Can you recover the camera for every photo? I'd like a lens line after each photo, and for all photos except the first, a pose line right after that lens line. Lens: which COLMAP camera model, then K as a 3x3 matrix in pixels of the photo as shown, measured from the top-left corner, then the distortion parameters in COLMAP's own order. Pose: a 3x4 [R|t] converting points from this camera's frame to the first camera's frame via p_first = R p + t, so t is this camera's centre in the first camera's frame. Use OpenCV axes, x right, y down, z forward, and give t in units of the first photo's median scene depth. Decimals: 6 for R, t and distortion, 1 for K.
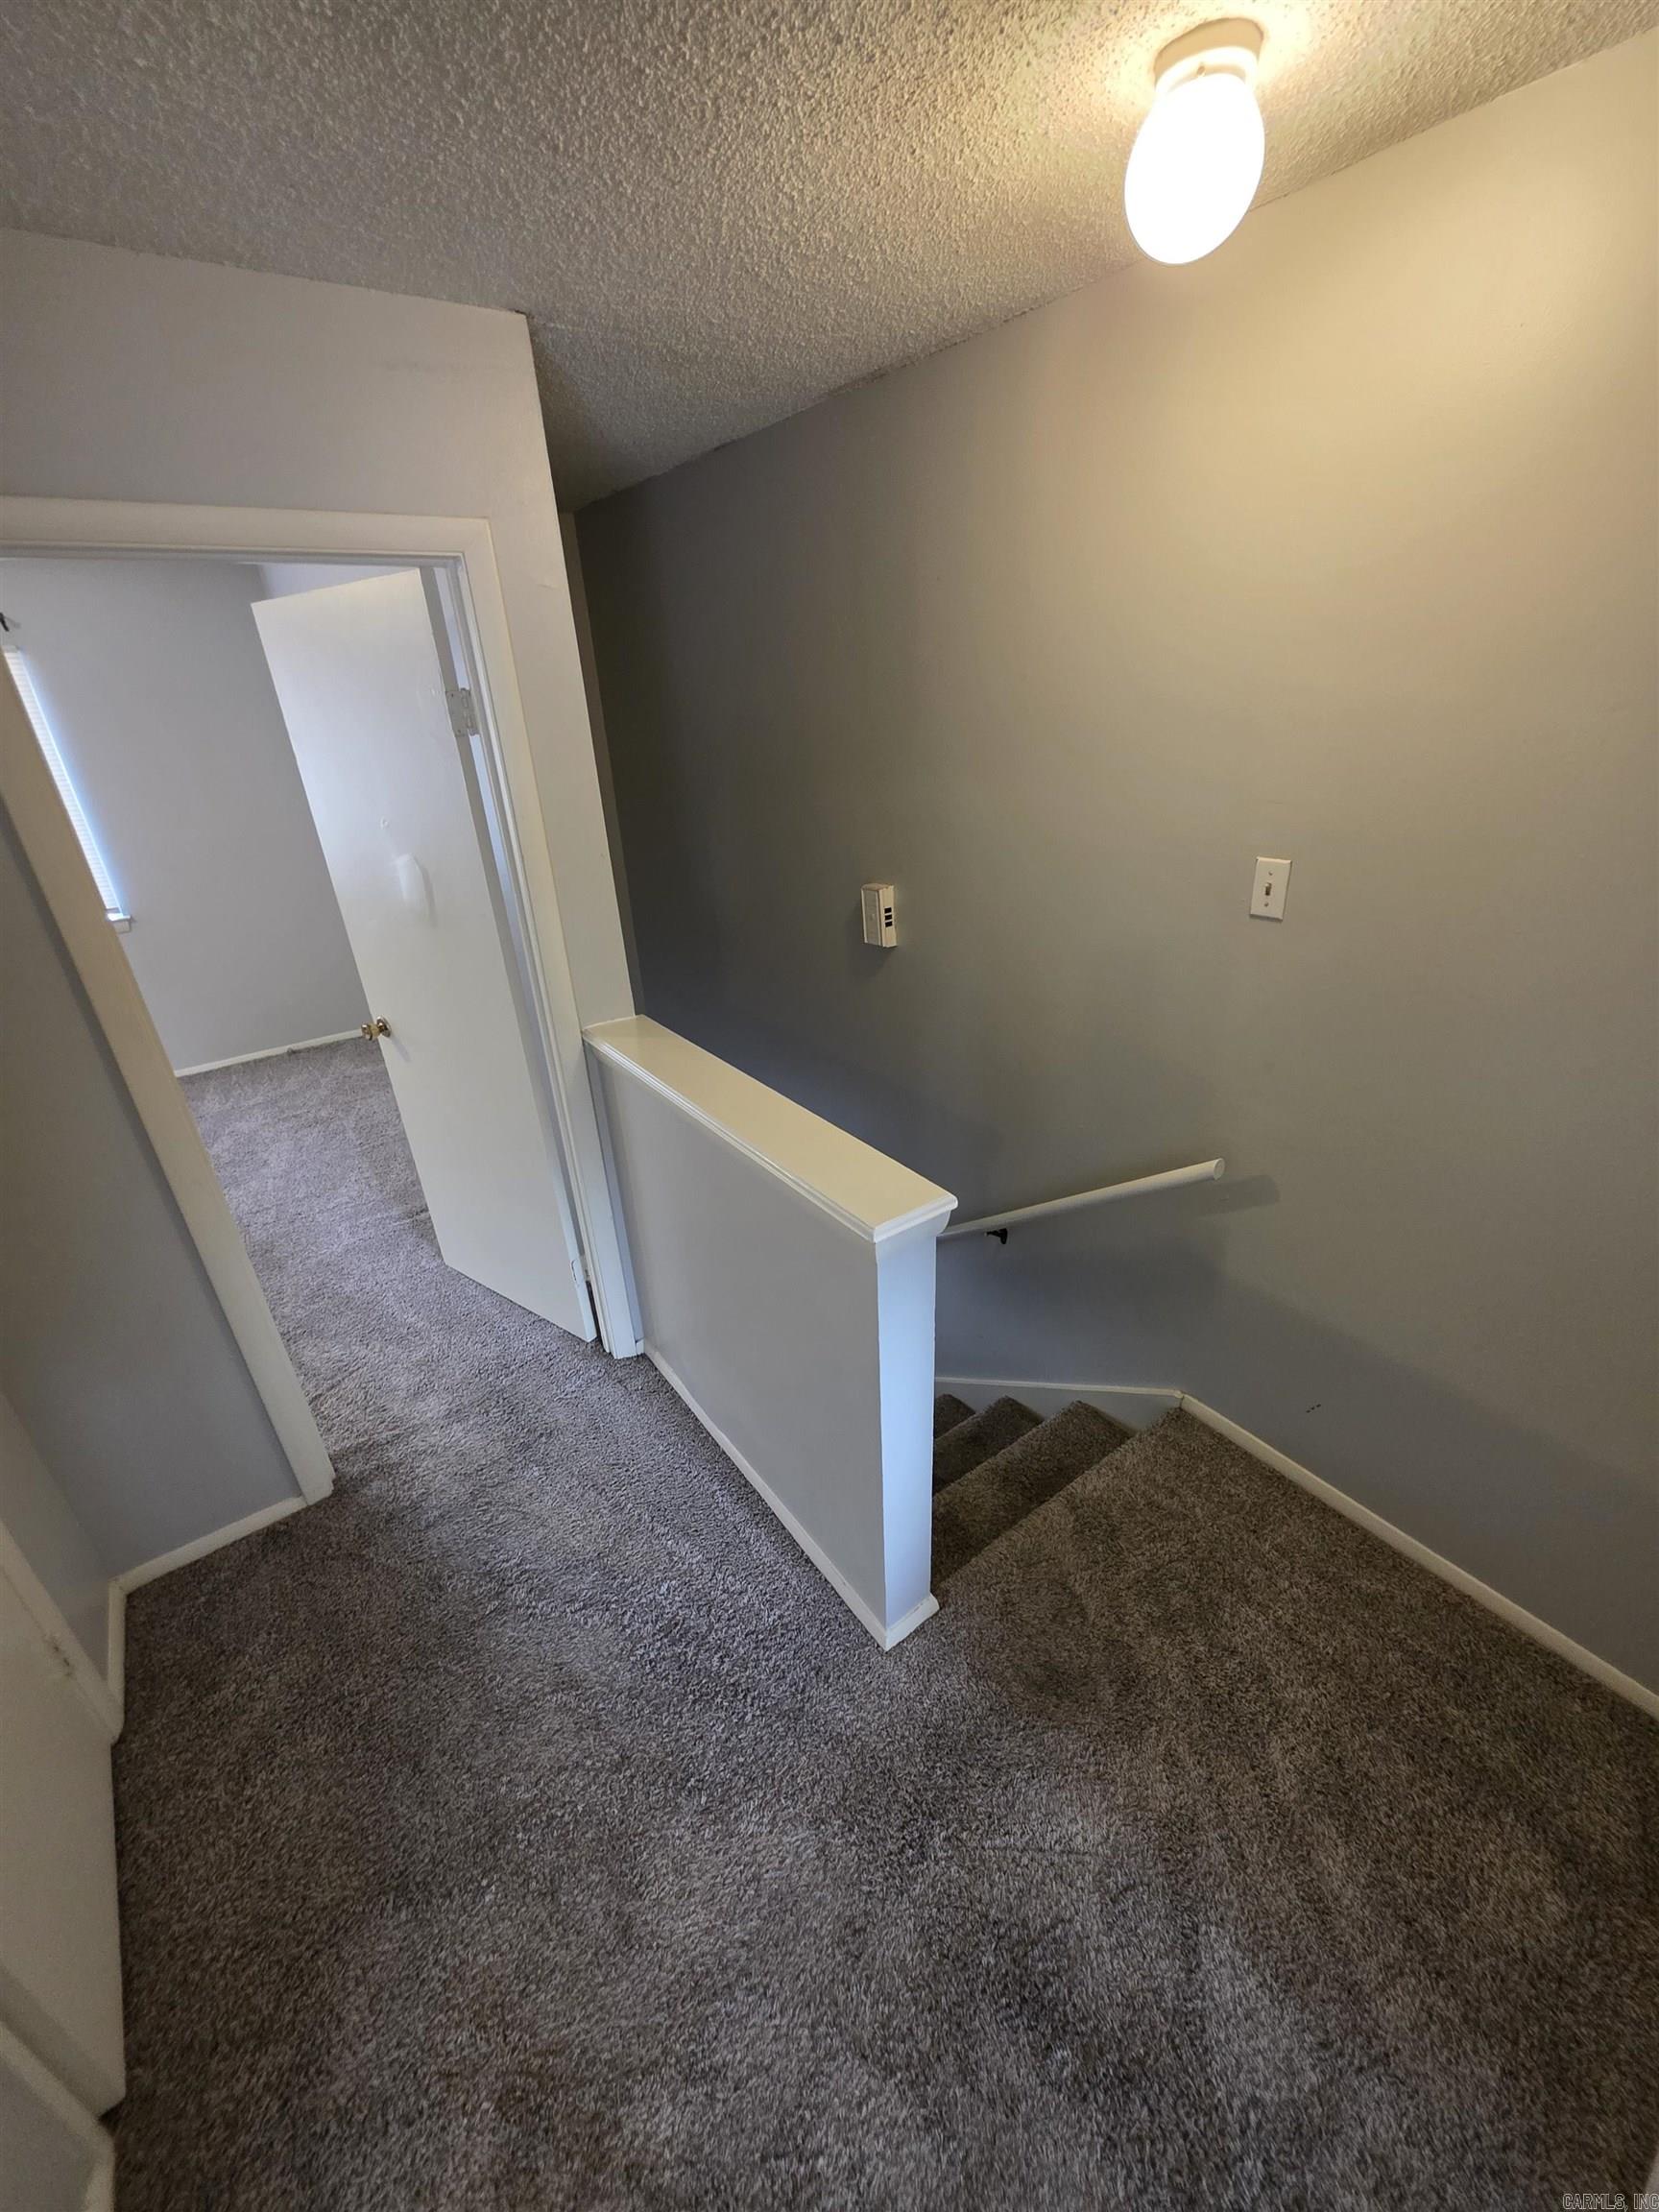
lens RADIAL K [[886.1, 0, 829.5], [0, 886.1, 1106.0], [0, 0, 1]] dist [0.013081, 0.000060]
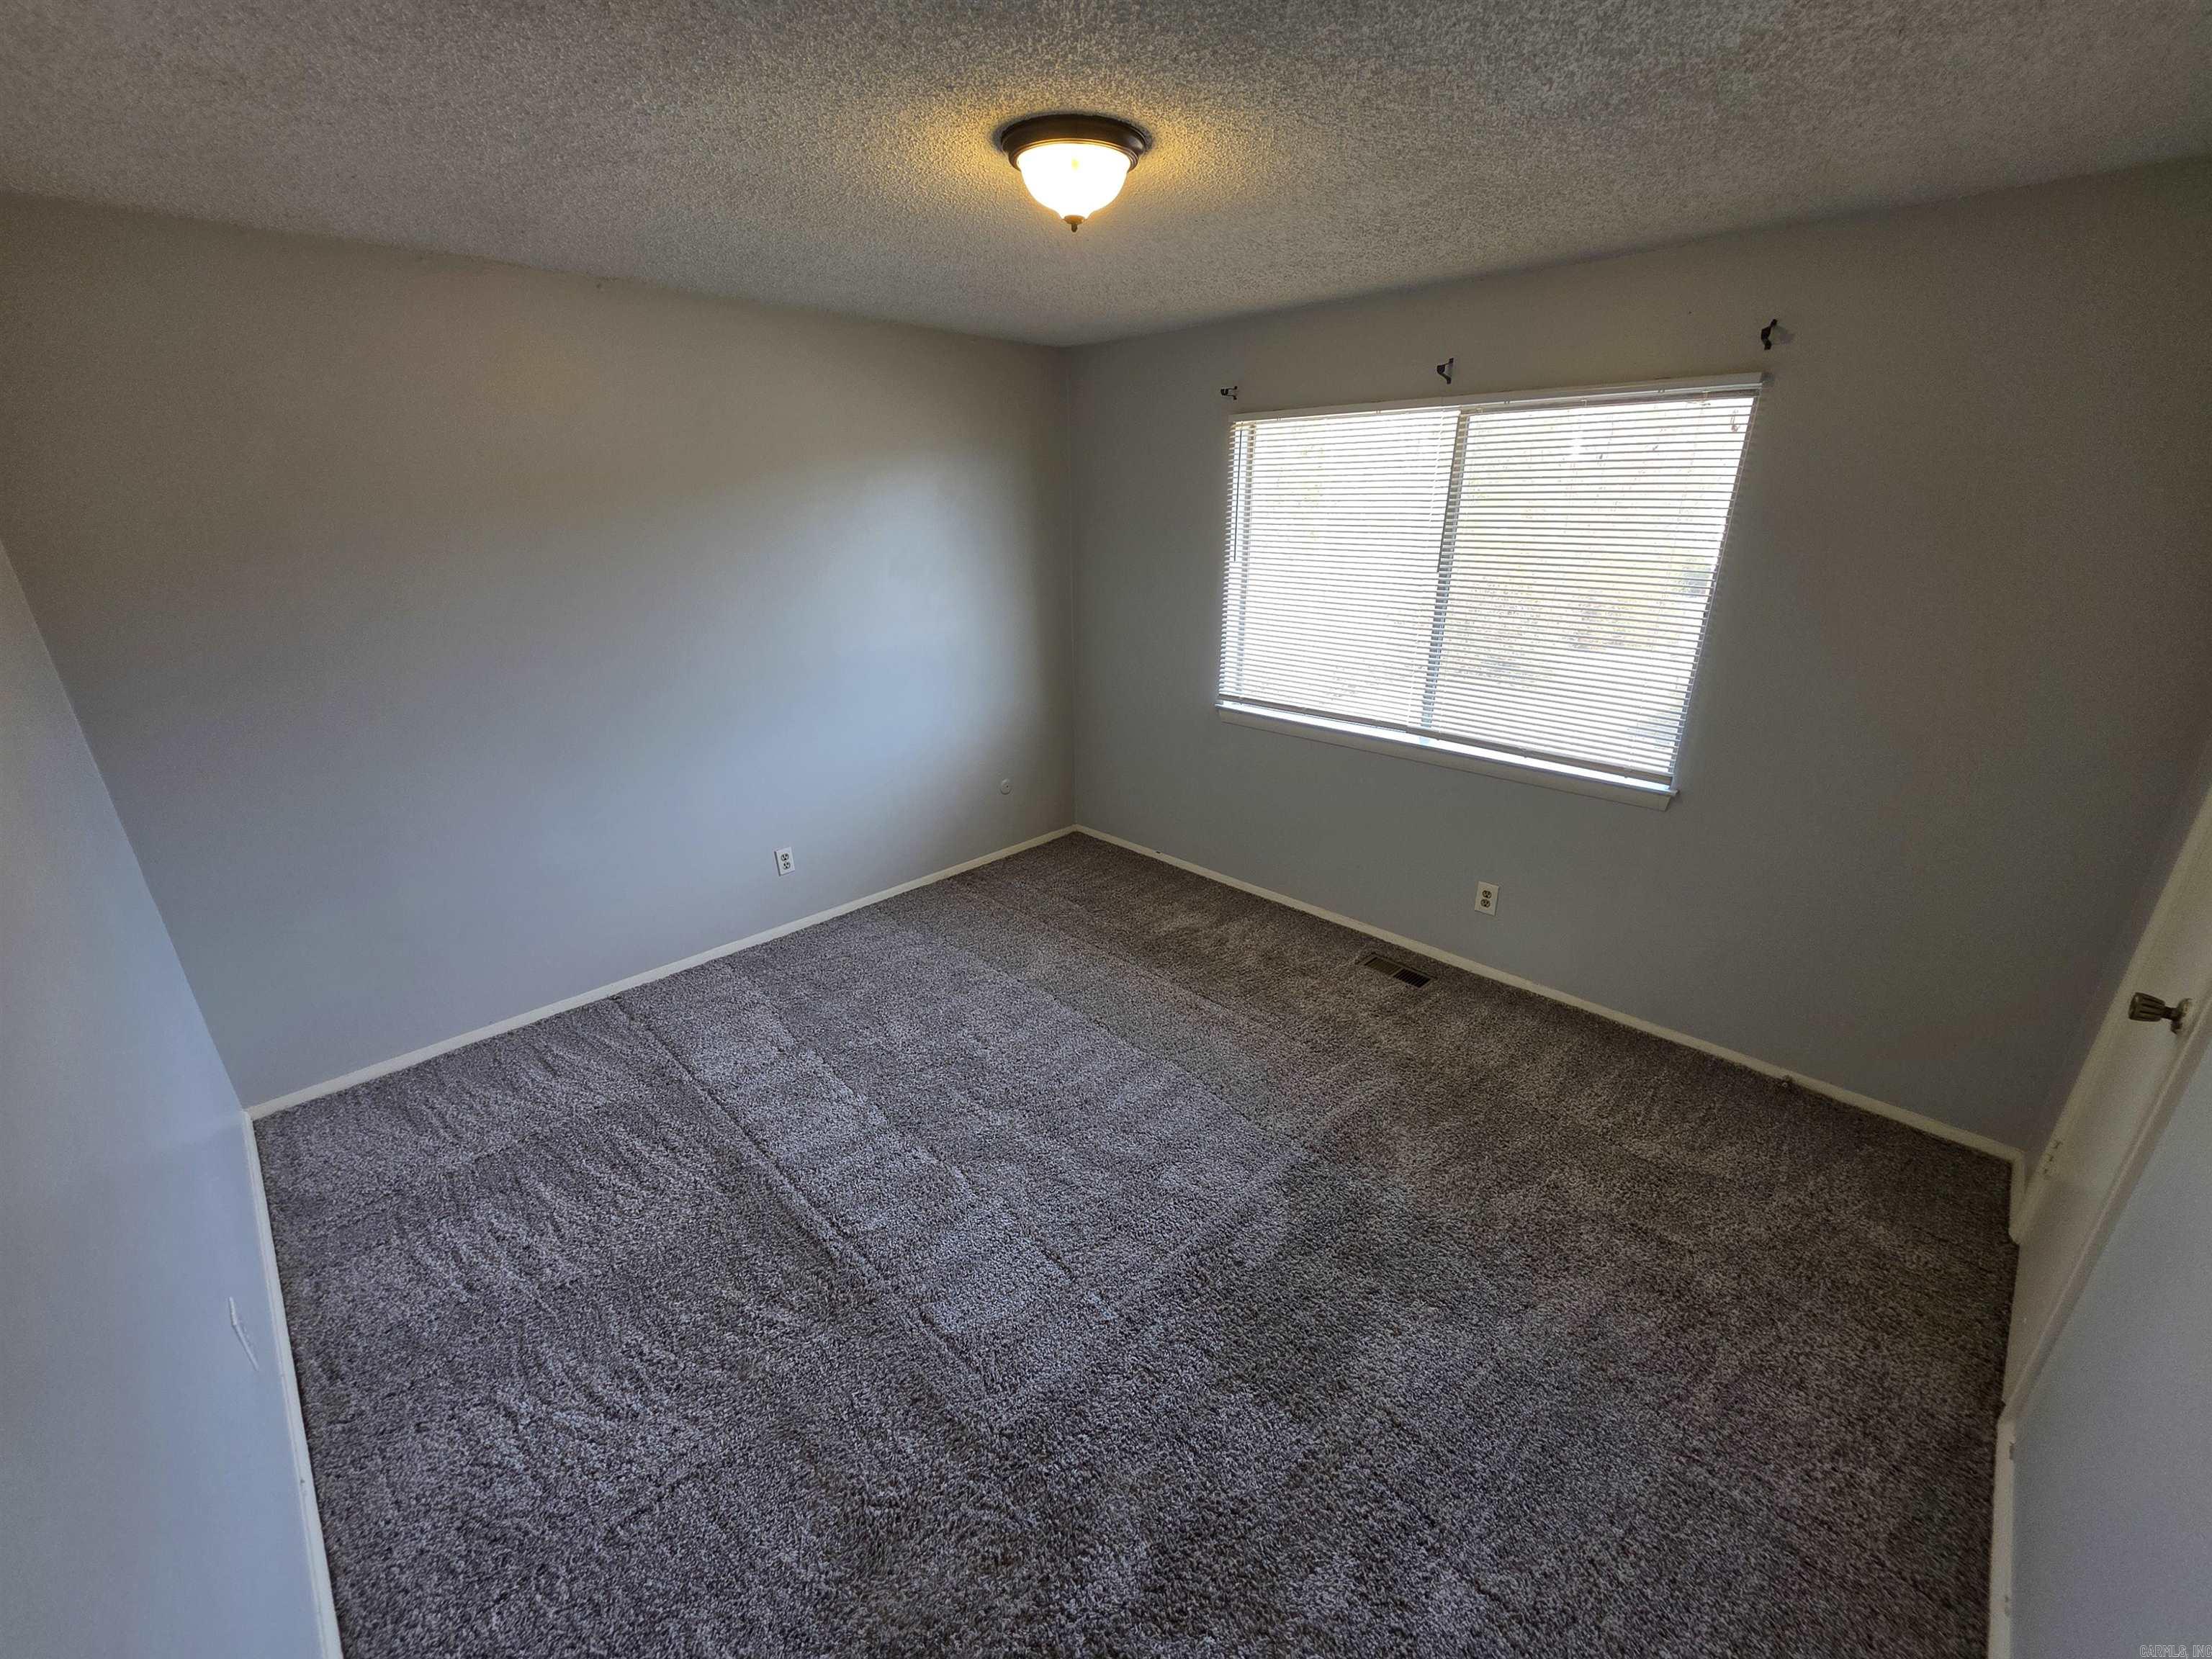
lens RADIAL K [[886.1, 0, 1119.7], [0, 886.1, 828.2], [0, 0, 1]] dist [0.013081, 0.000060]
pose [[0.175177, 0.390773, -0.903664, -0.266297], [-0.434682, 0.854252, 0.285141, -0.196837], [0.883382, 0.342857, 0.319508, 0.449619]]
